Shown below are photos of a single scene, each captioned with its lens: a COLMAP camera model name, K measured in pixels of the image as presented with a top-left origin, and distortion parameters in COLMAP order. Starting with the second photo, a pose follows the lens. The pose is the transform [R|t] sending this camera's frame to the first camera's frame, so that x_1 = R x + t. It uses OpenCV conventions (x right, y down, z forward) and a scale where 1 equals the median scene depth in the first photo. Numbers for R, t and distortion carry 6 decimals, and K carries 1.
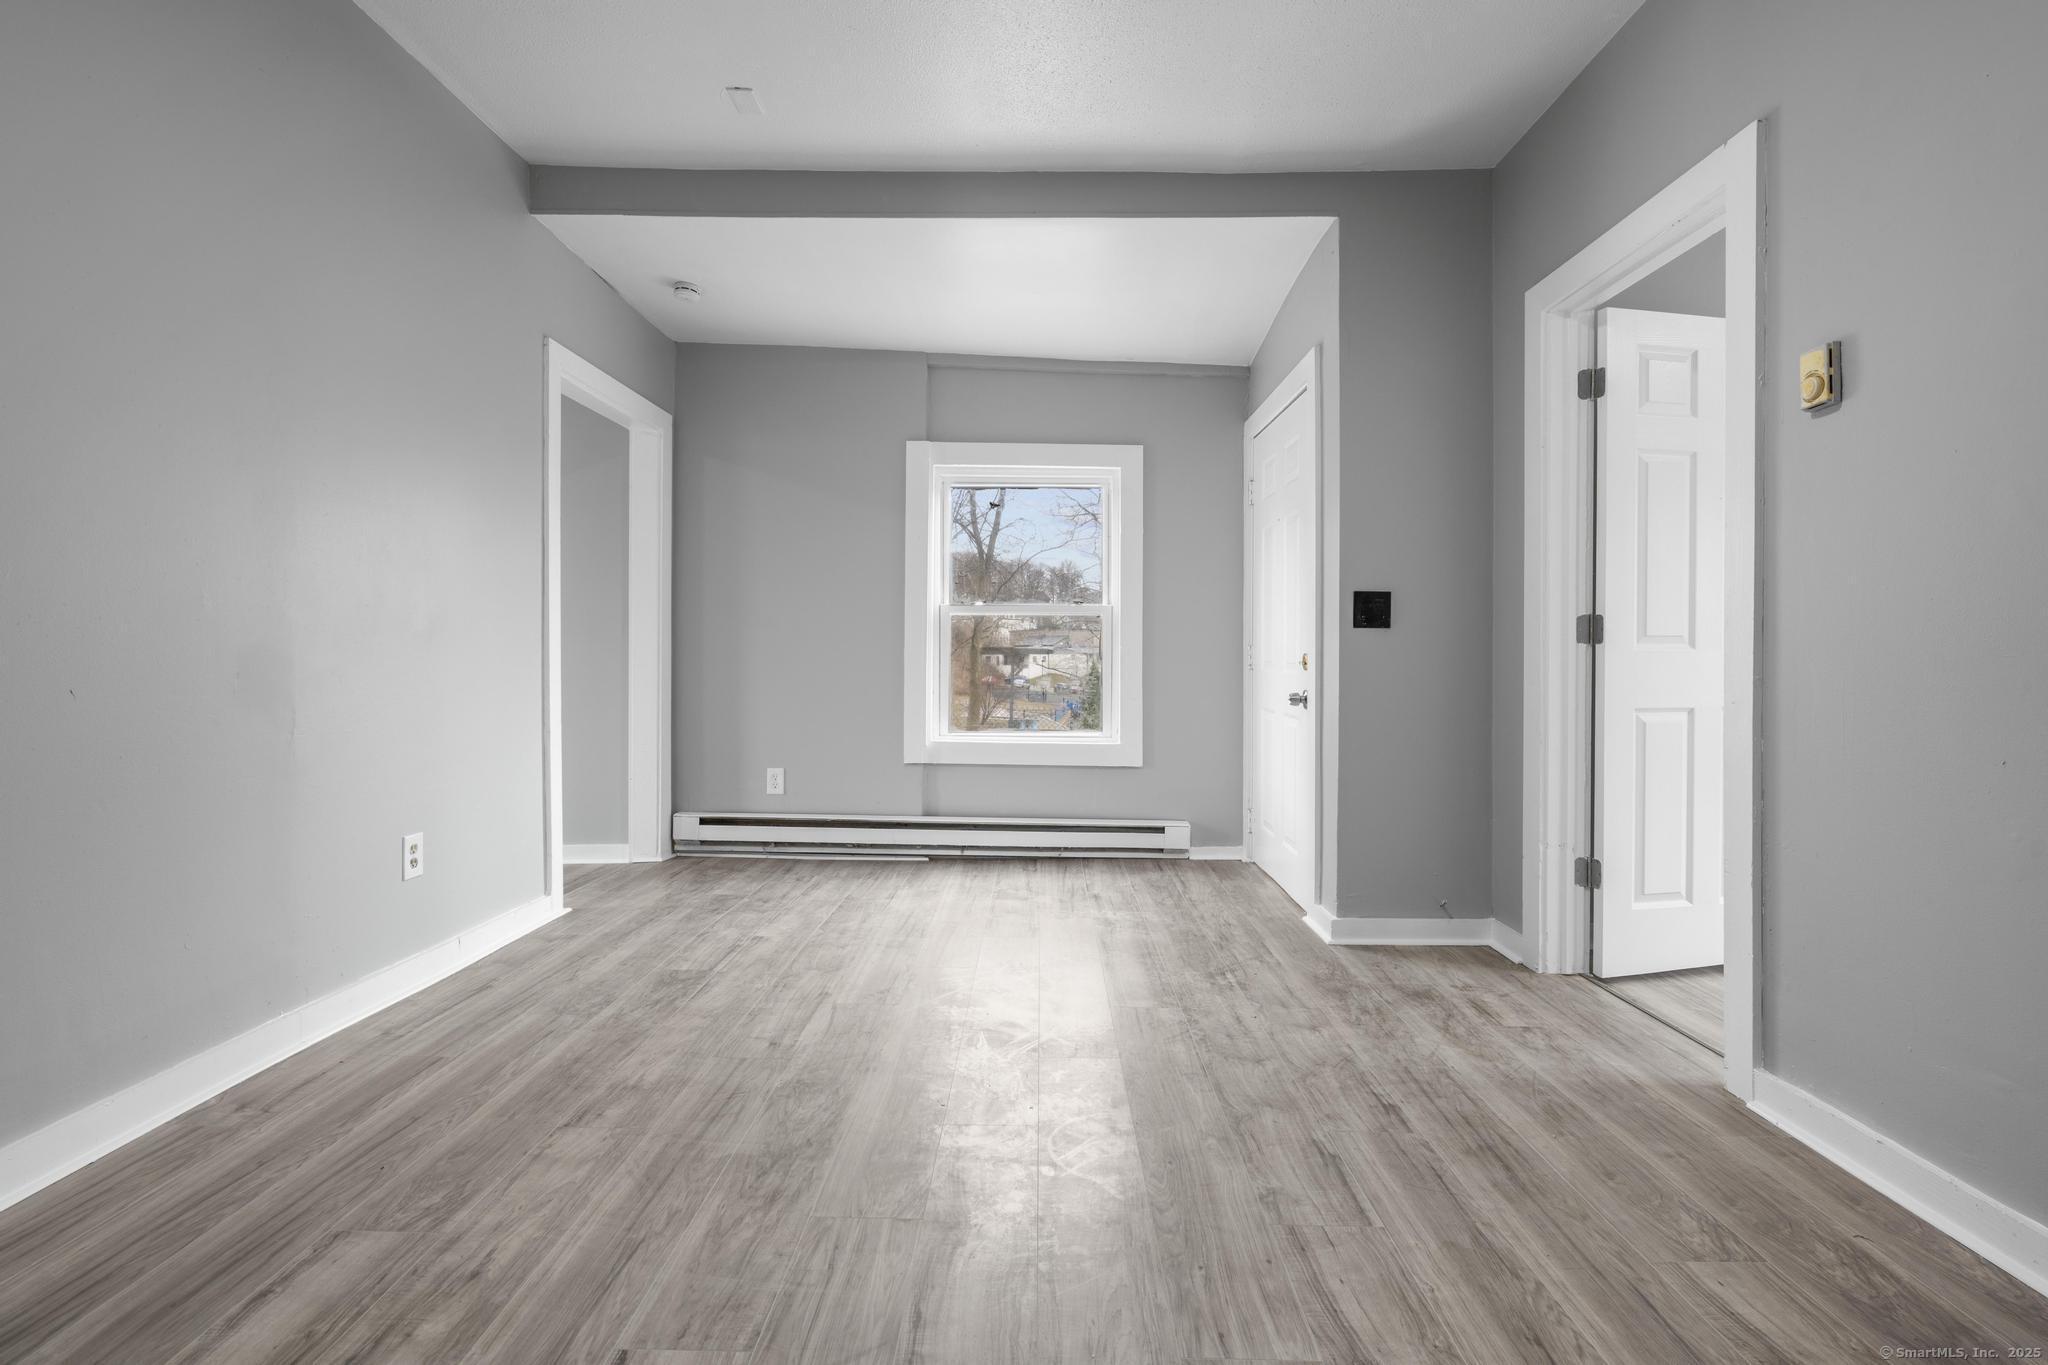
lens RADIAL K [[946.1, 0, 1007.4], [0, 946.1, 671.8], [0, 0, 1]] dist [-0.011932, 0.006268]
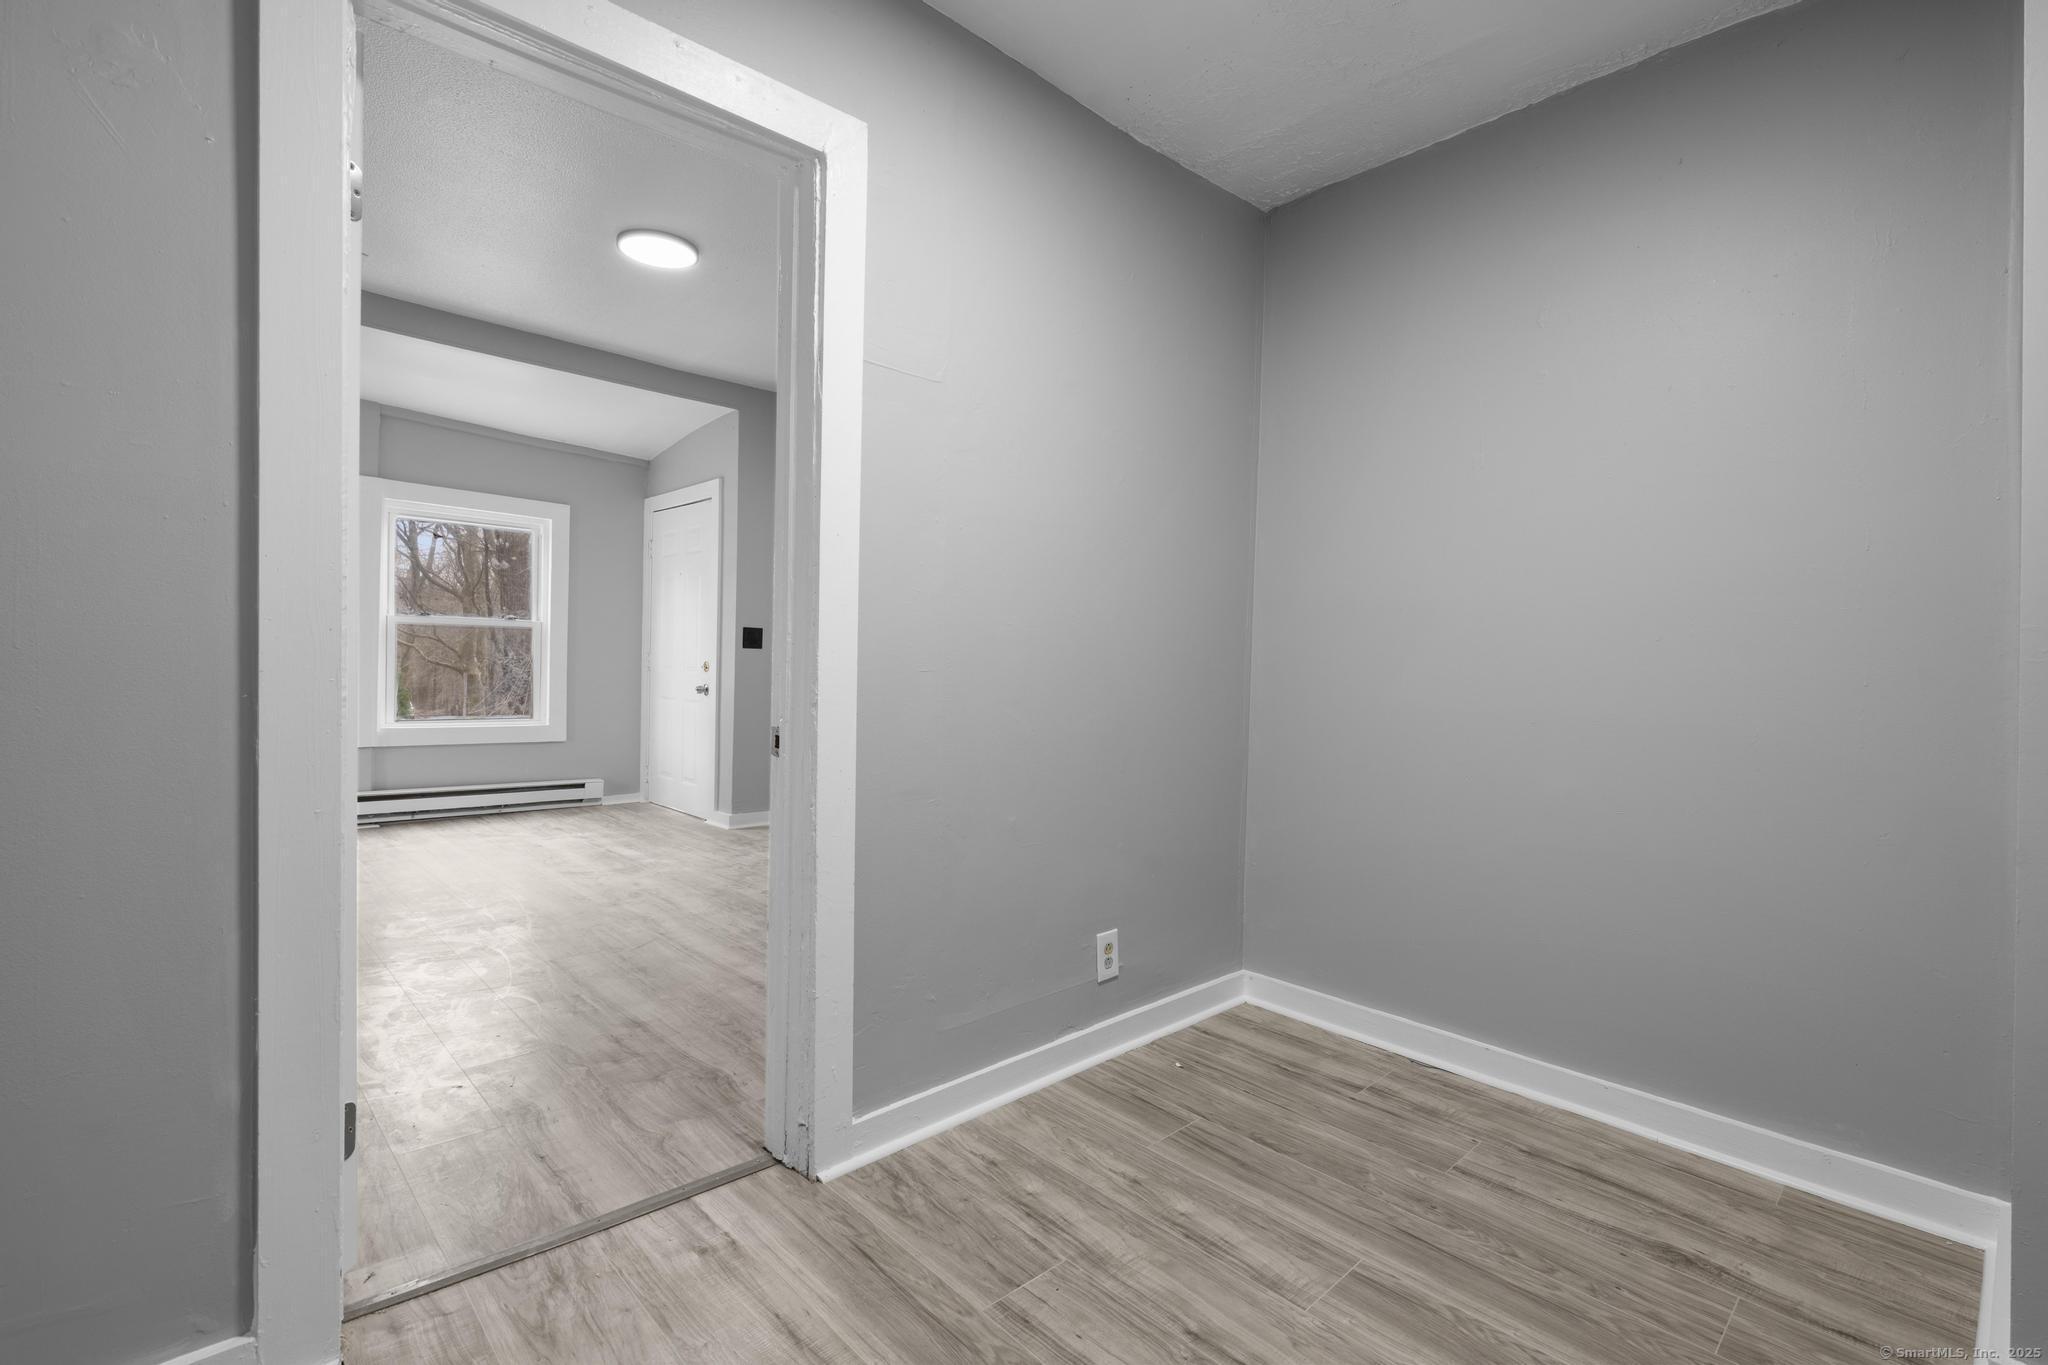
lens RADIAL K [[953.2, 0, 1024.0], [0, 953.2, 682.5], [0, 0, 1]] dist [0.019833, 0.000176]
pose [[0.709595, -0.003287, 0.704602, -0.587429], [-0.006658, 0.999913, 0.011370, -0.006508], [-0.704578, -0.012759, 0.709512, -0.720546]]
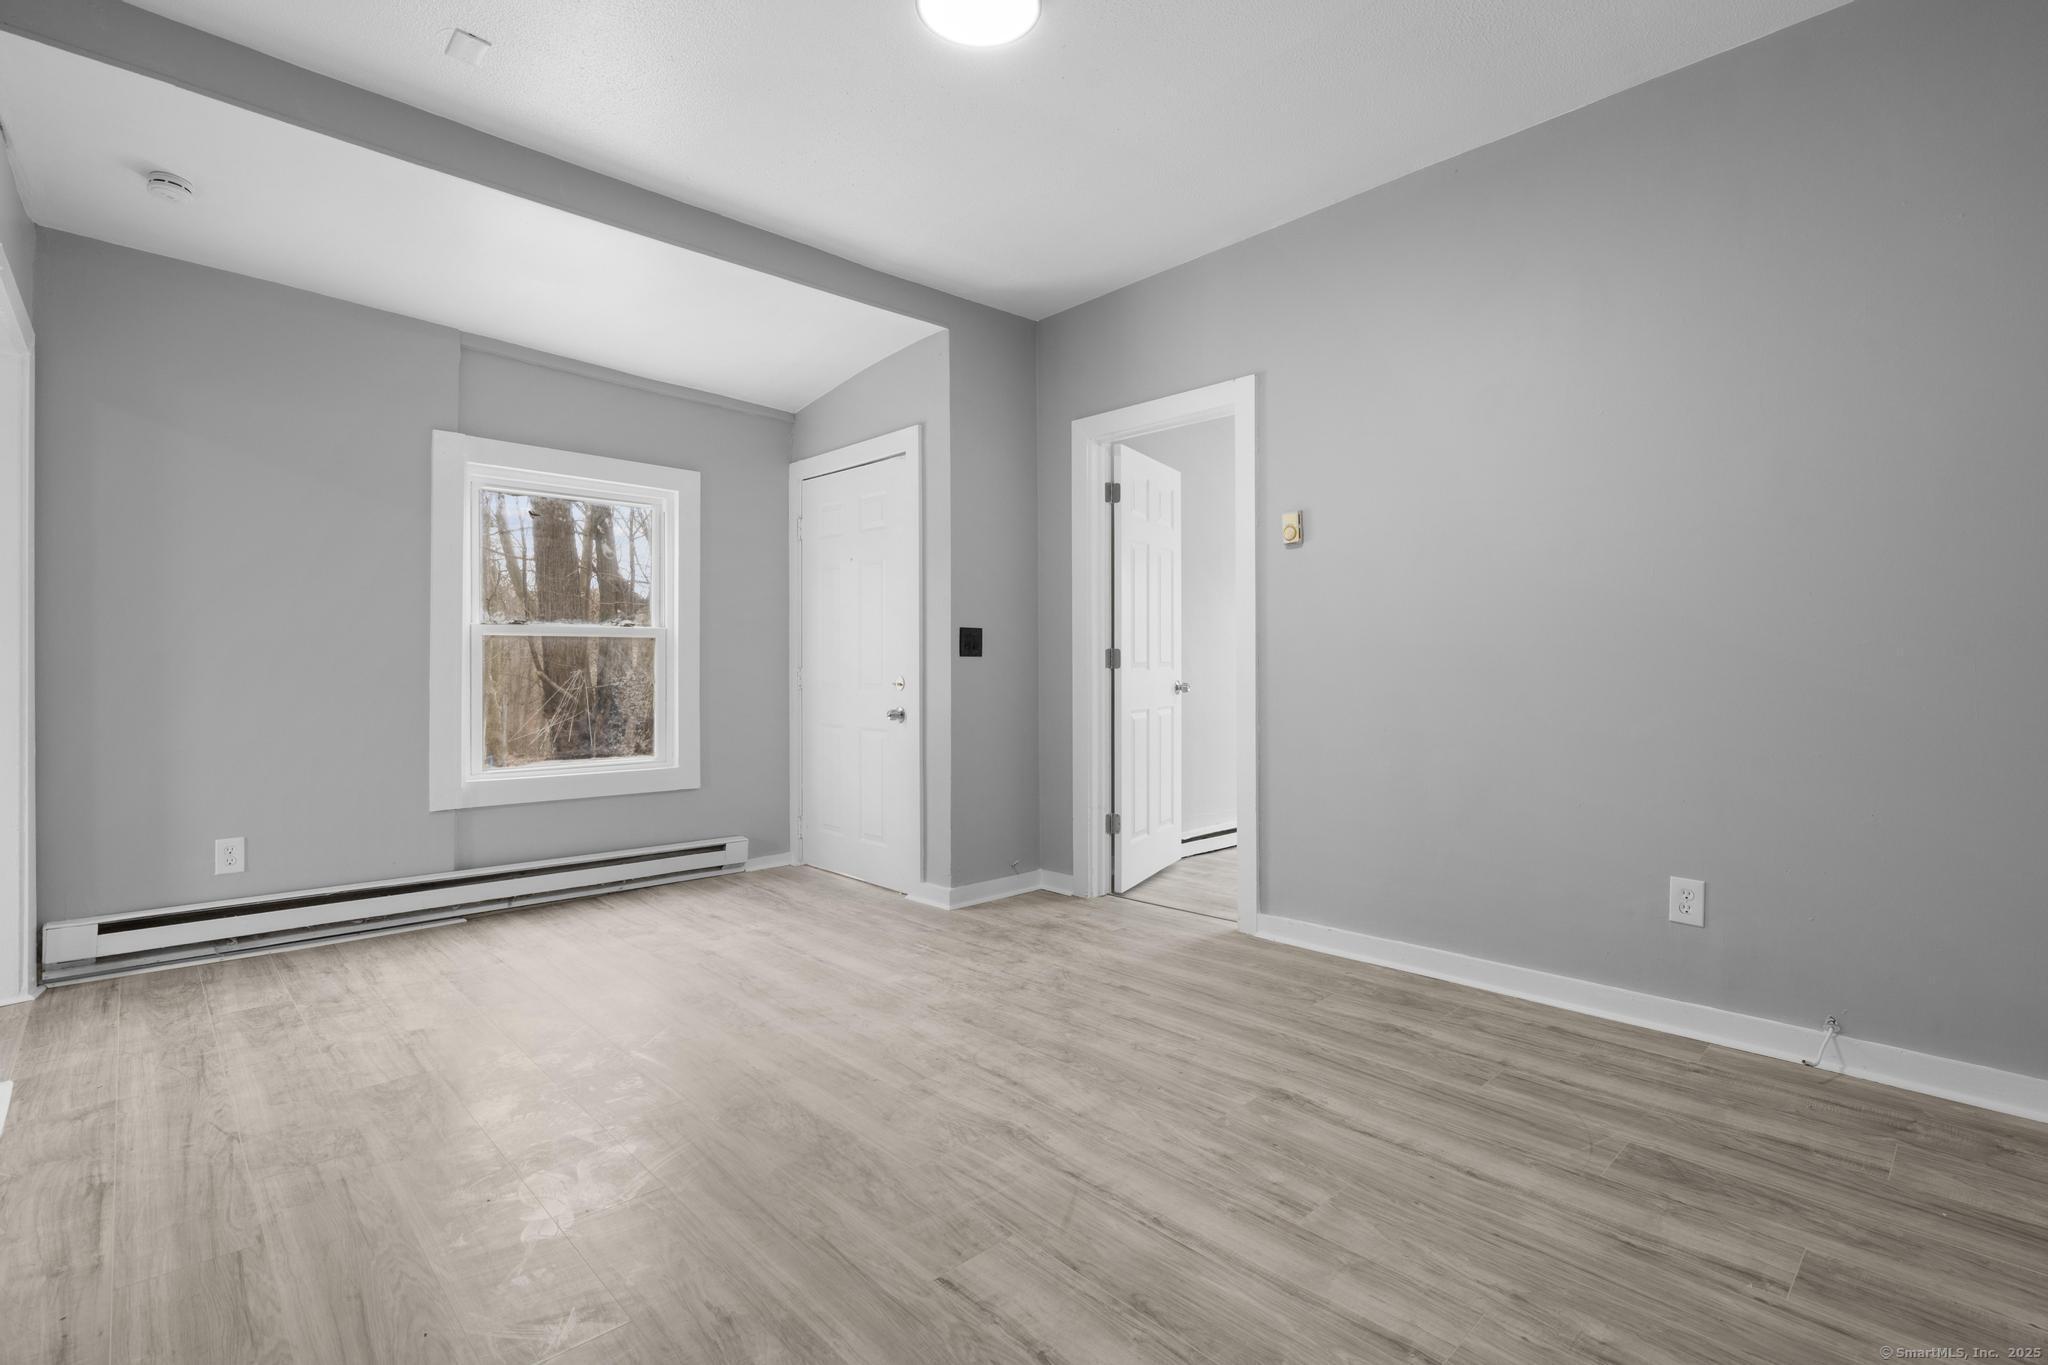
lens RADIAL K [[972.2, 0, 1048.9], [0, 972.2, 665.1], [0, 0, 1]] dist [-0.003637, 0.000205]
pose [[0.697524, -0.007204, 0.716525, -0.554687], [0.020263, 0.999748, -0.009674, -0.021877], [-0.716275, 0.021266, 0.697494, 0.008050]]
